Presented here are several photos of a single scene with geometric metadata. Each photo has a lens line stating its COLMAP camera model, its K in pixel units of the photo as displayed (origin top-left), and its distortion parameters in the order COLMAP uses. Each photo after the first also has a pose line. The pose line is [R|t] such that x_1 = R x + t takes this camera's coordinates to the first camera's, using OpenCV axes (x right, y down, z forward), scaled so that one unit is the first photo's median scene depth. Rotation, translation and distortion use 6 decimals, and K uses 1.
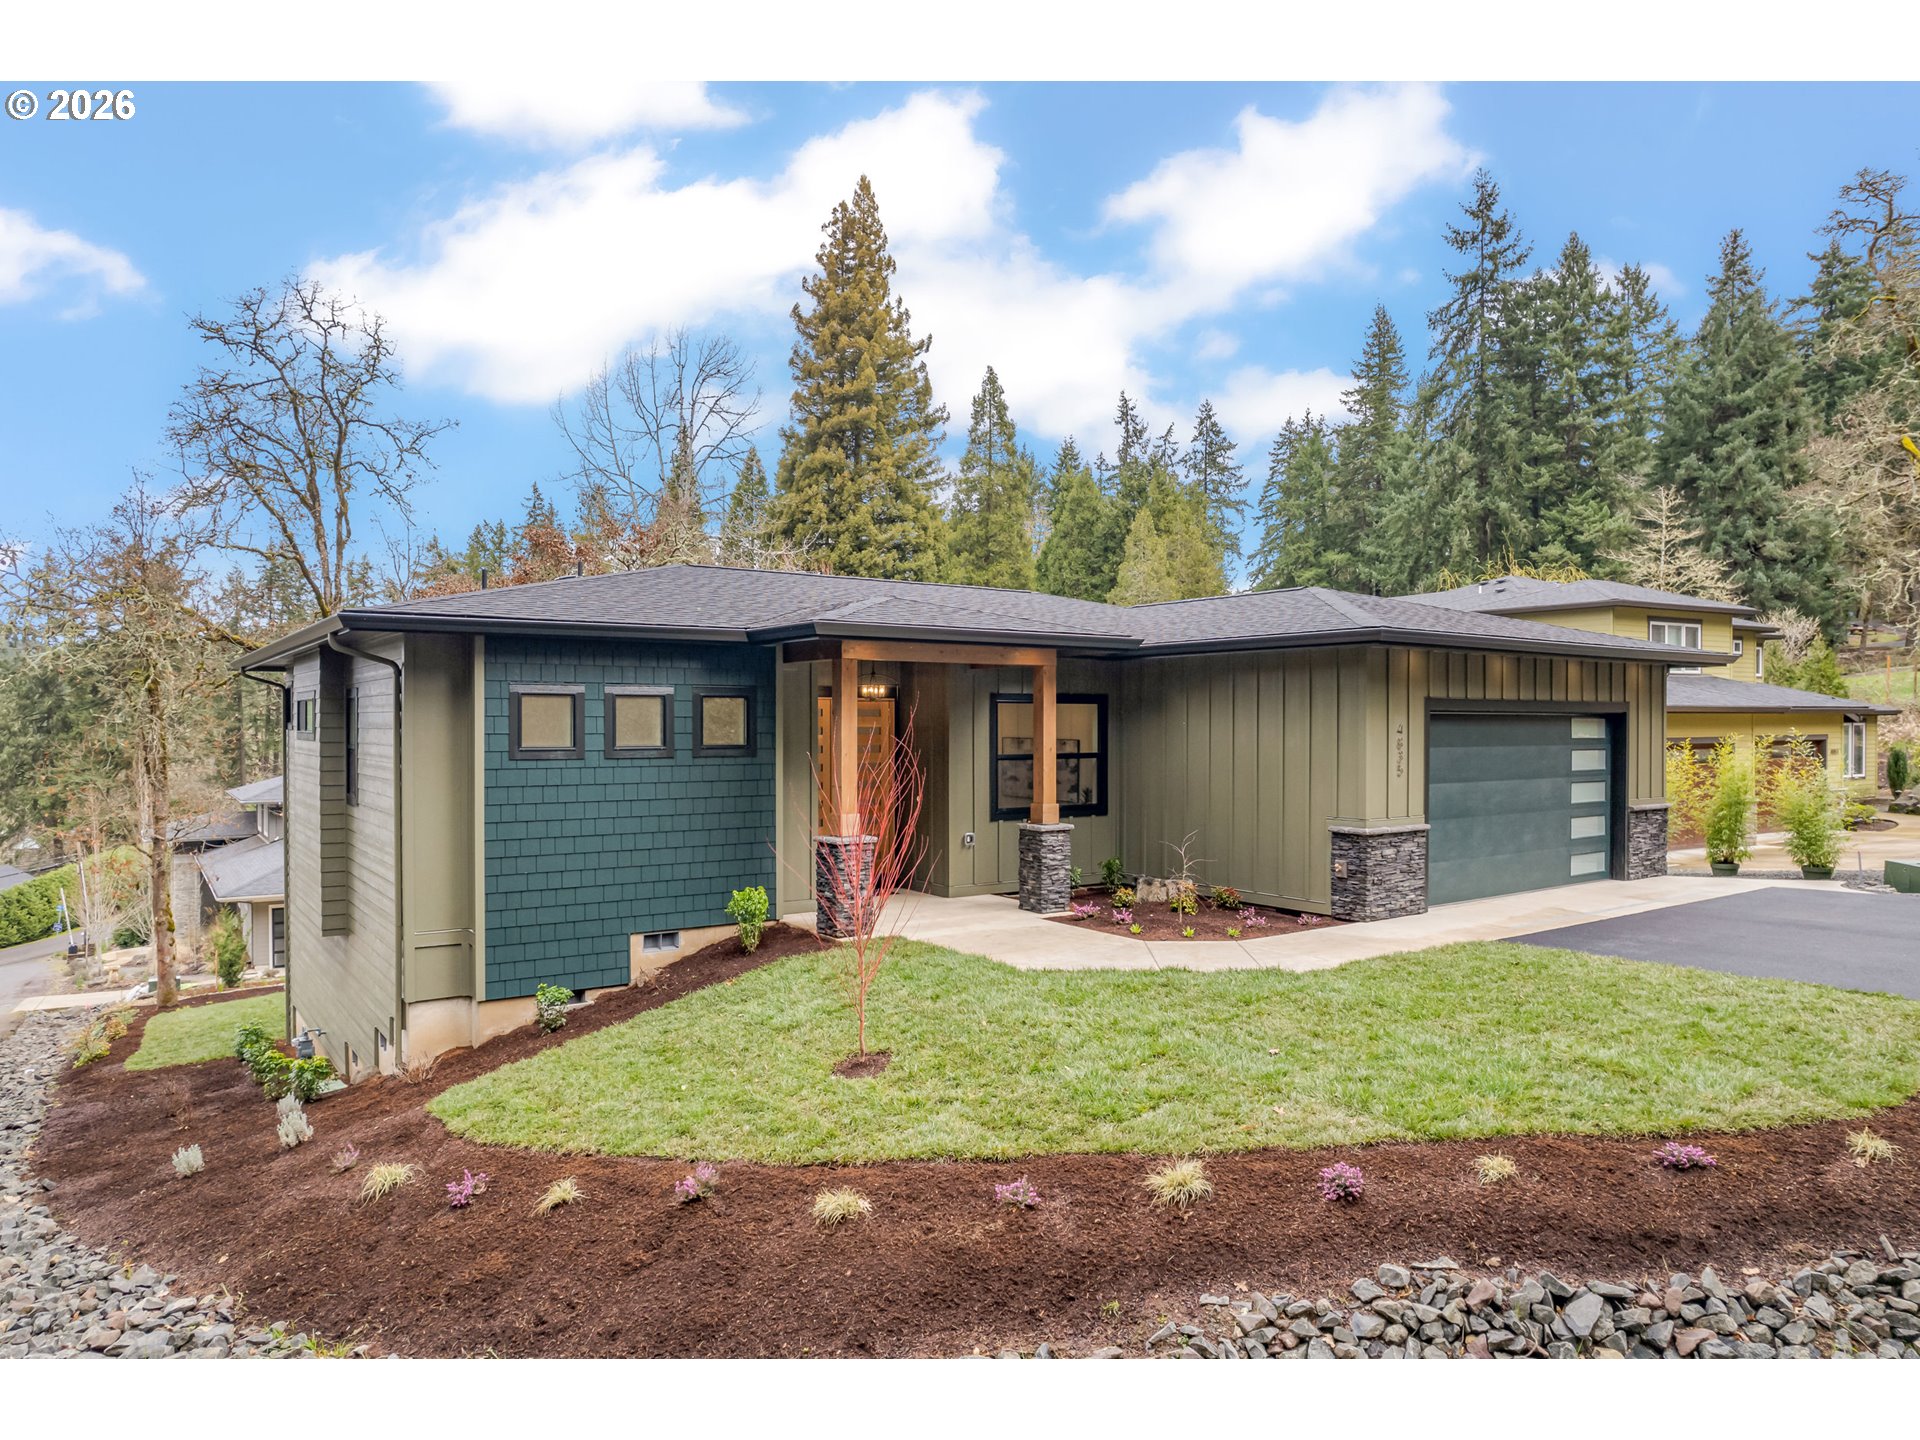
lens RADIAL K [[1241.6, 0, 958.9], [0, 1241.6, 780.4], [0, 0, 1]] dist [-0.043858, -0.000676]
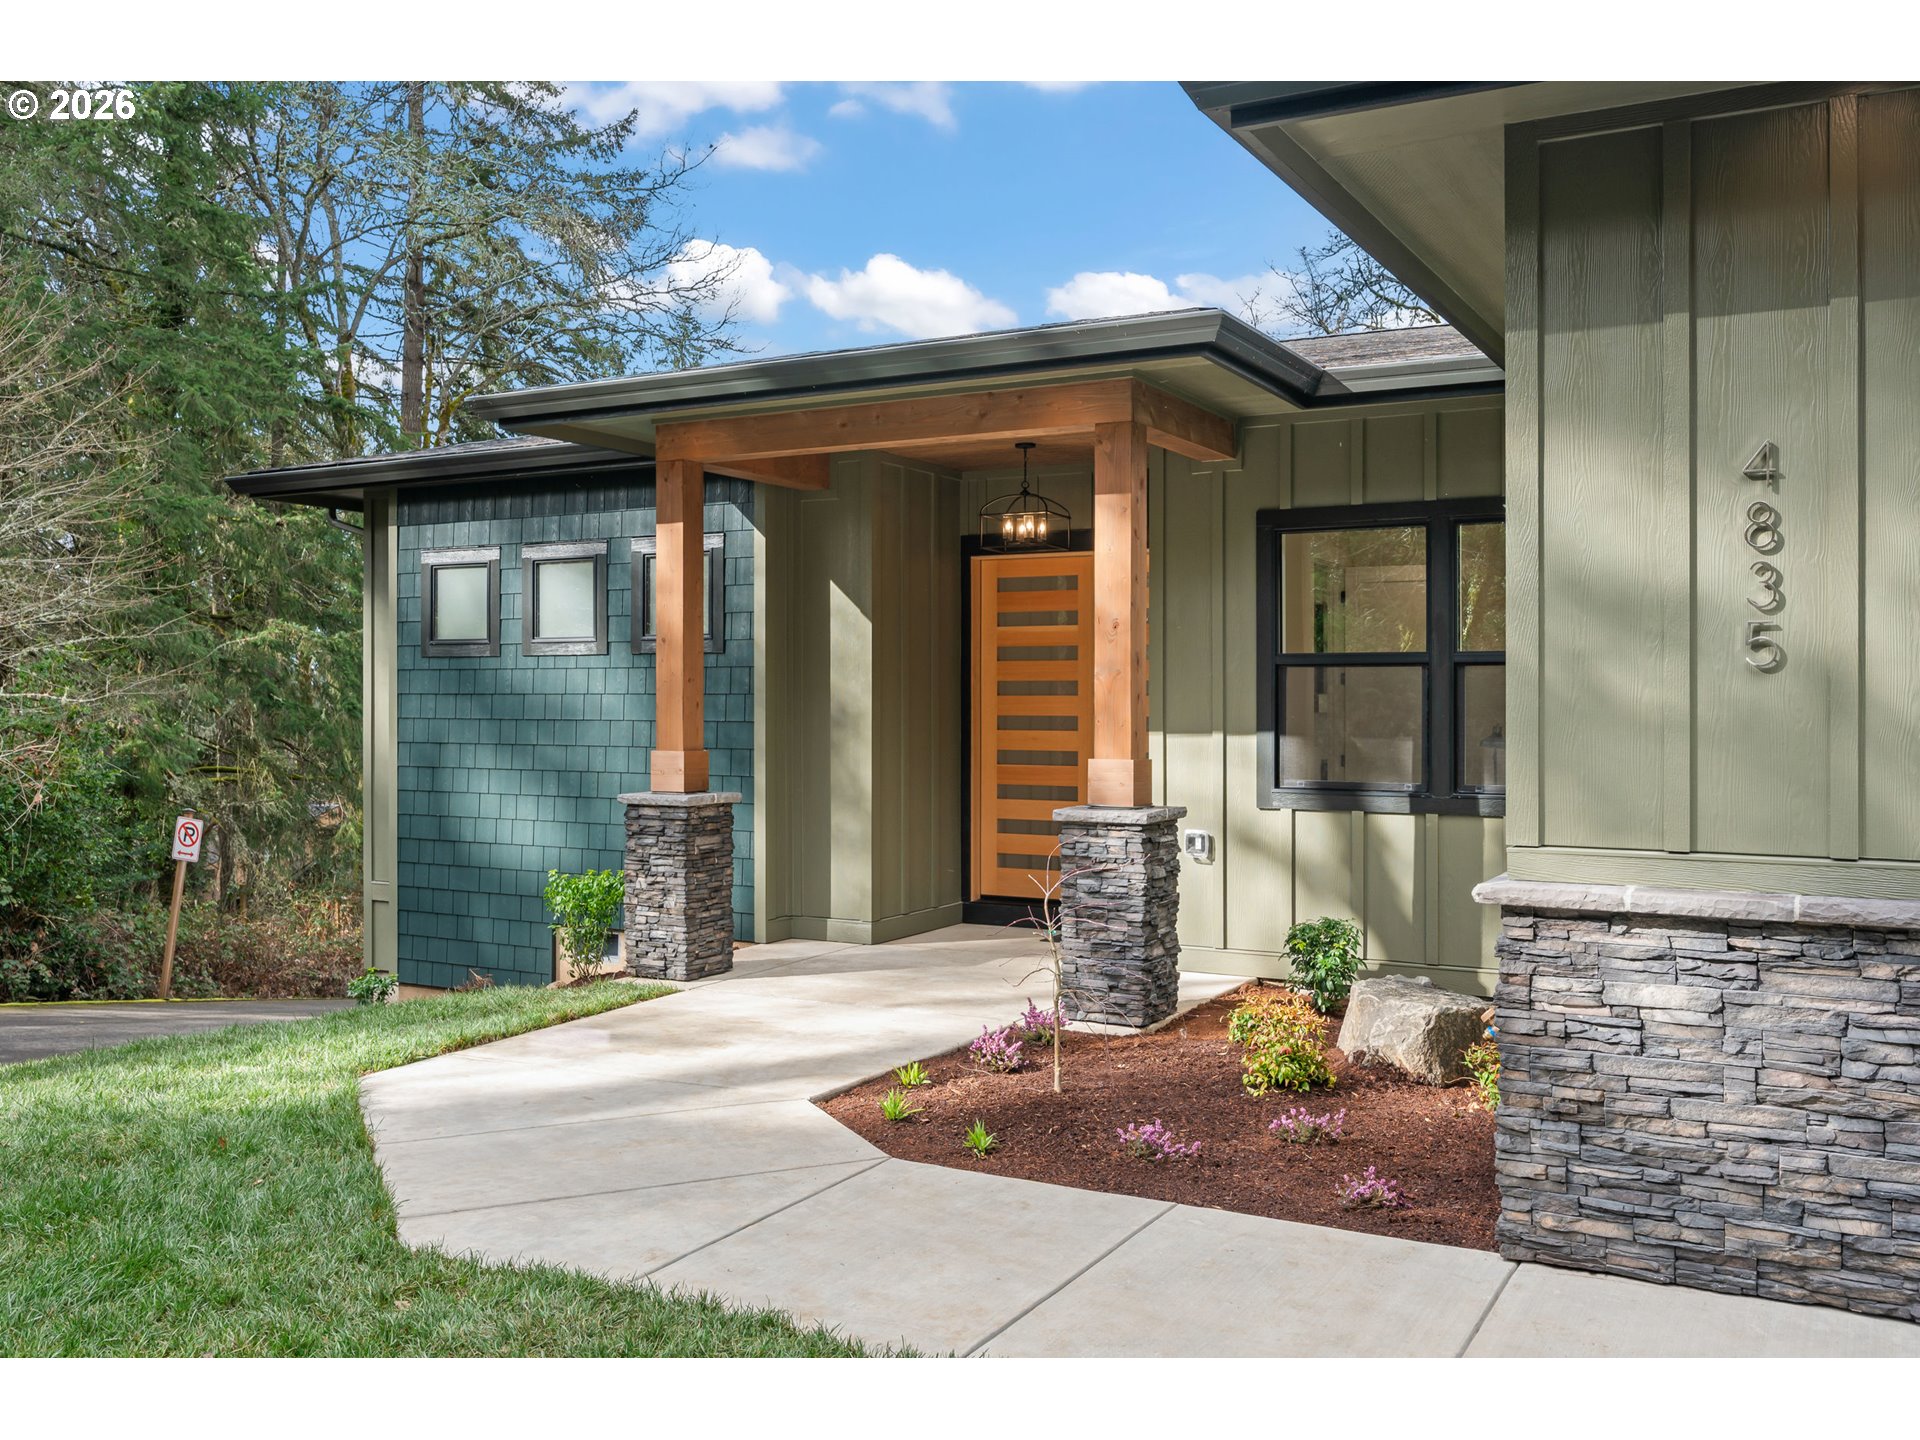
lens RADIAL K [[1678.6, 0, 960.0], [0, 1678.6, 720.0], [0, 0, 1]] dist [0.006284, -0.001023]
pose [[0.432297, 0.008794, -0.901689, 0.467104], [-0.044298, 0.998952, -0.011495, 0.012427], [0.900643, 0.044912, 0.432233, 0.598673]]
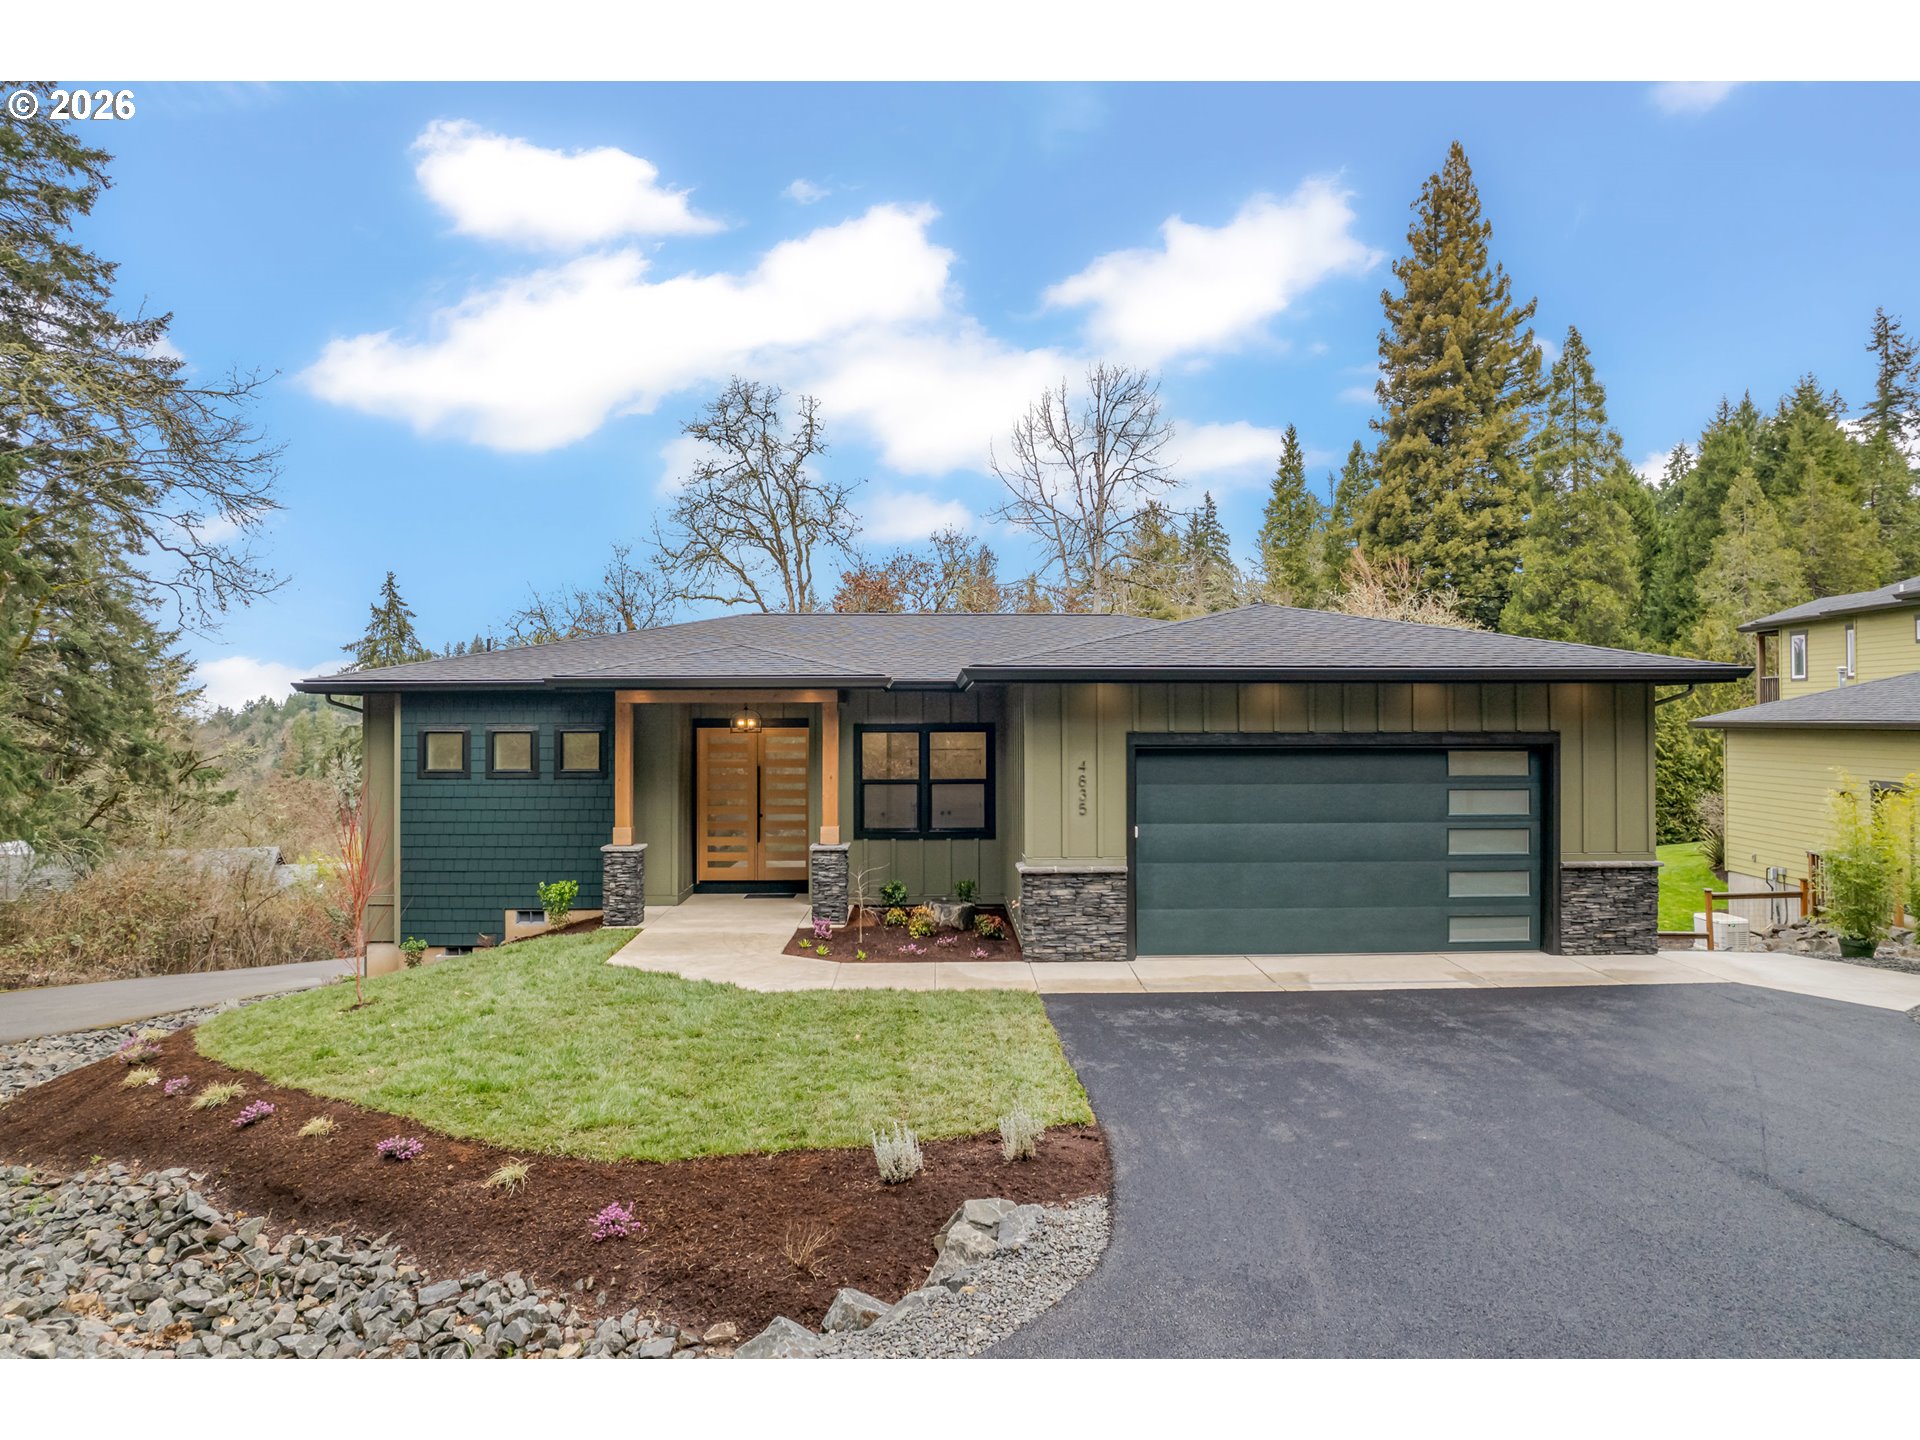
lens RADIAL K [[1261.9, 0, 960.0], [0, 1261.9, 720.0], [0, 0, 1]] dist [-0.031598, -0.000008]
pose [[0.827121, -0.001523, -0.562022, 0.678933], [-0.024125, 0.998978, -0.038212, -0.030584], [0.561506, 0.045165, 0.826239, 0.104495]]
